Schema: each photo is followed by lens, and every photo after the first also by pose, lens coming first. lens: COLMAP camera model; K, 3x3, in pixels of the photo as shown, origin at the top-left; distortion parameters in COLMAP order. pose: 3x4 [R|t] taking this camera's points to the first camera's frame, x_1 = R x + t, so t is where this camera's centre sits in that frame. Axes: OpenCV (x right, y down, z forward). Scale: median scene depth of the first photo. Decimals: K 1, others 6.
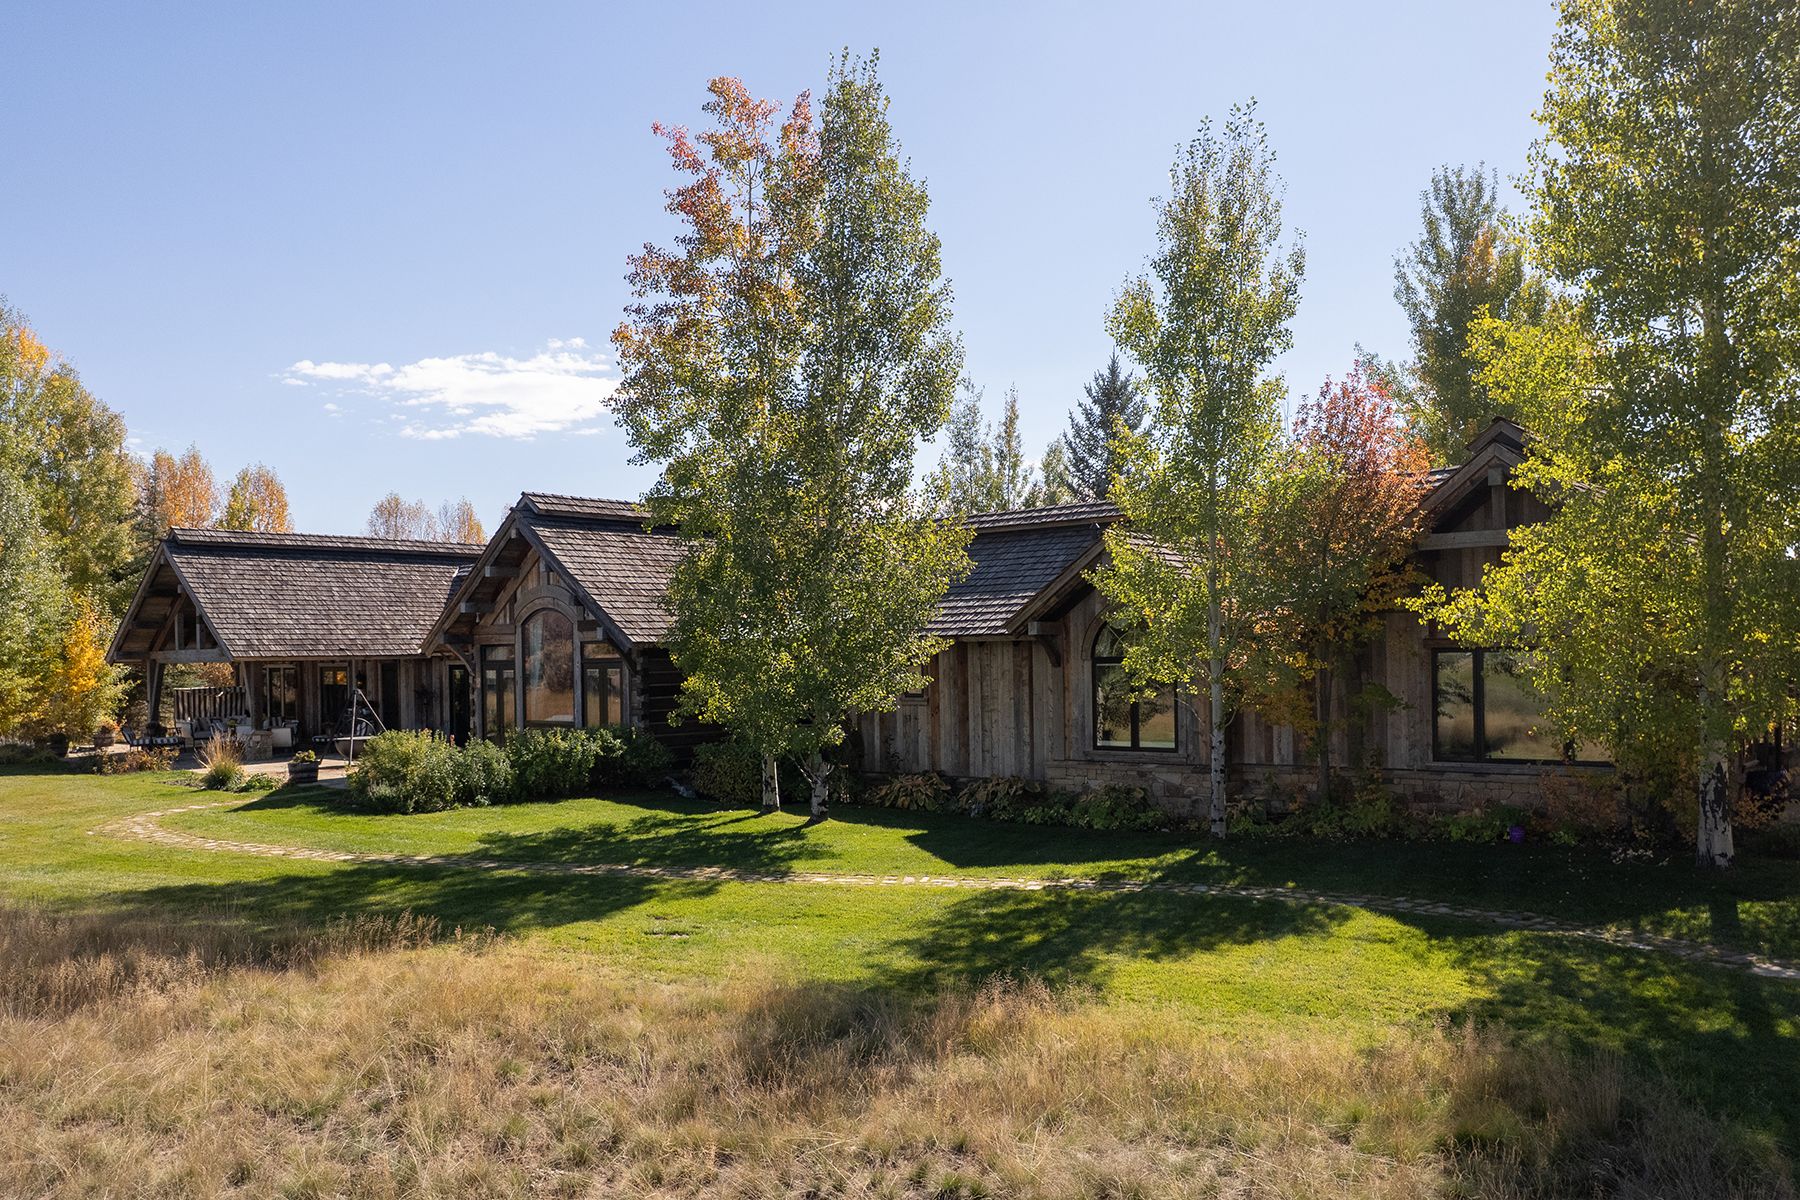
lens RADIAL K [[1468.2, 0, 933.8], [0, 1468.2, 679.9], [0, 0, 1]] dist [-0.057485, -0.003614]
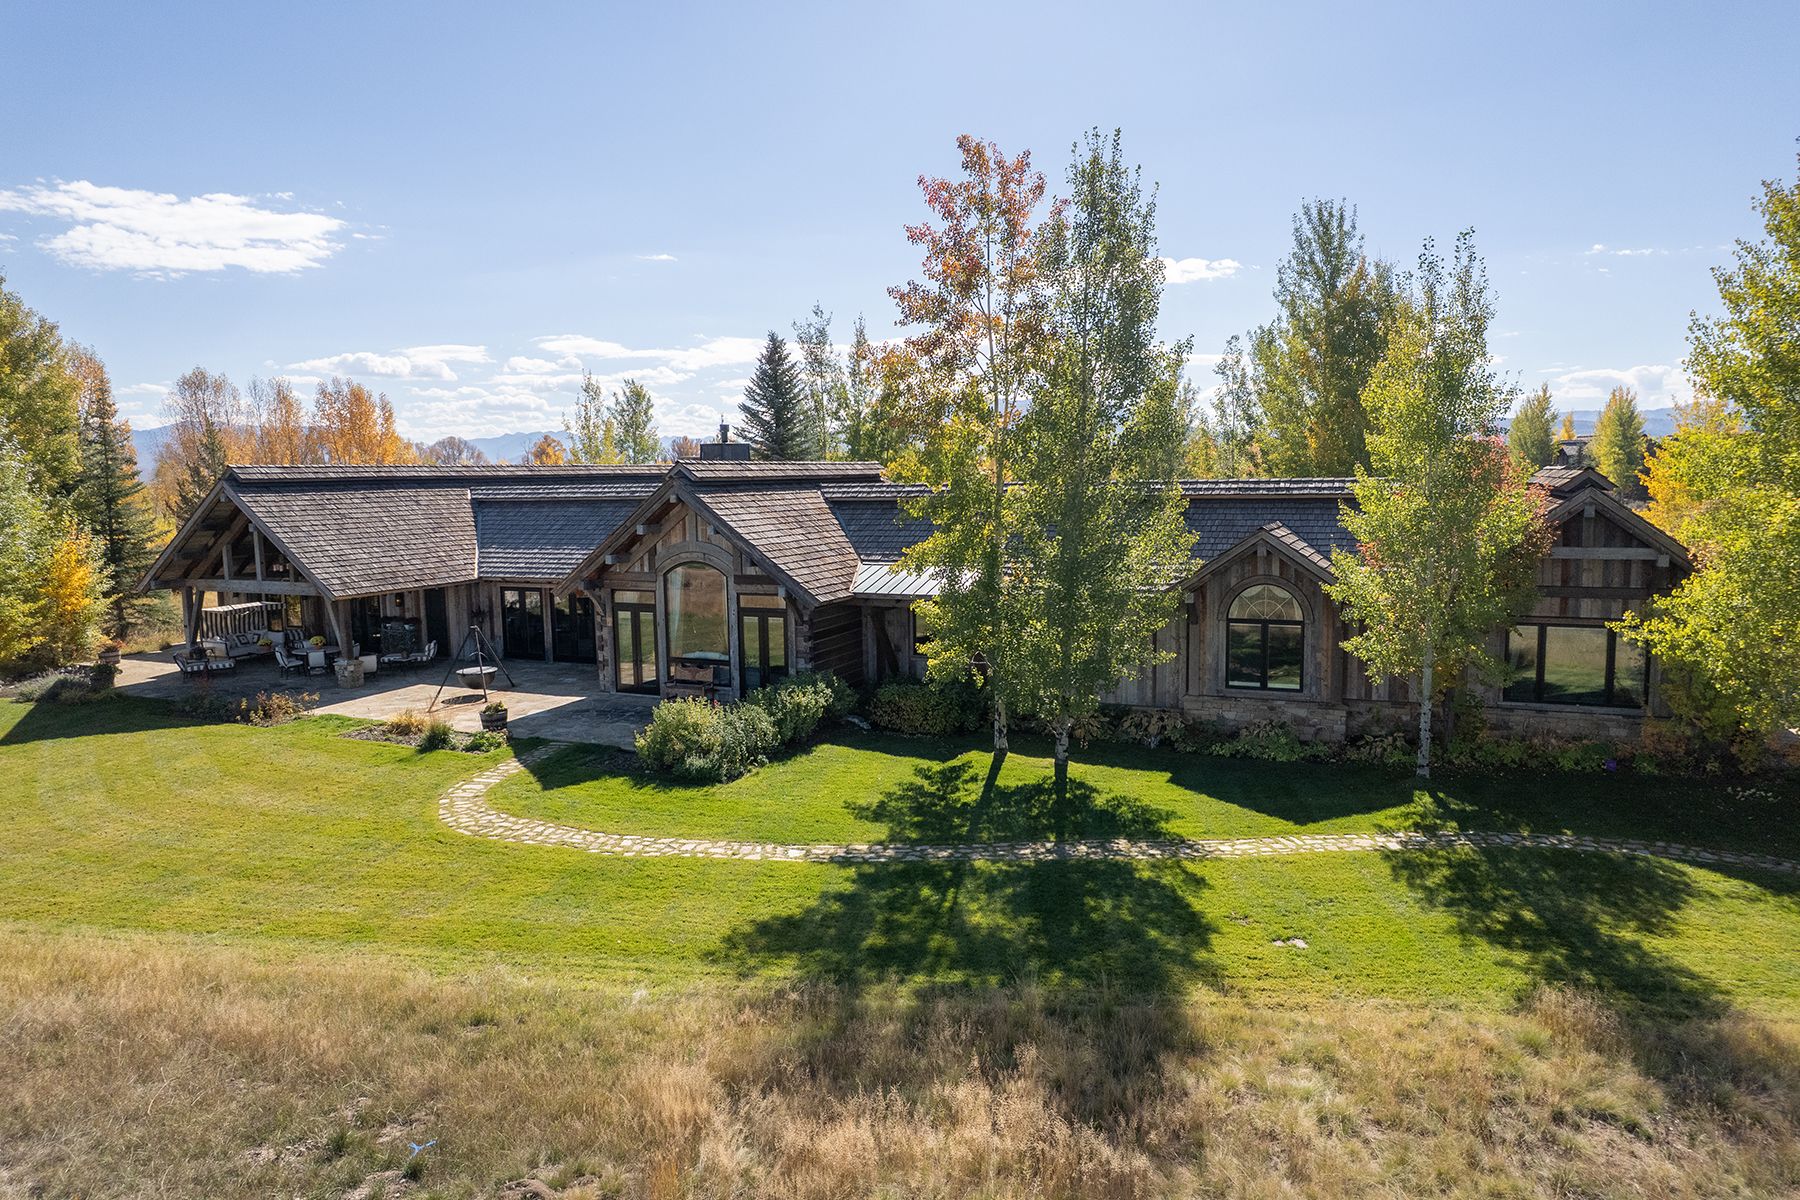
lens RADIAL K [[1182.2, 0, 900.0], [0, 1182.2, 600.0], [0, 0, 1]] dist [-0.059282, 0.032703]
pose [[0.958826, -0.030641, 0.282337, -0.467215], [0.004486, 0.995673, 0.092823, -0.130598], [-0.283959, -0.087734, 0.954814, 0.083939]]
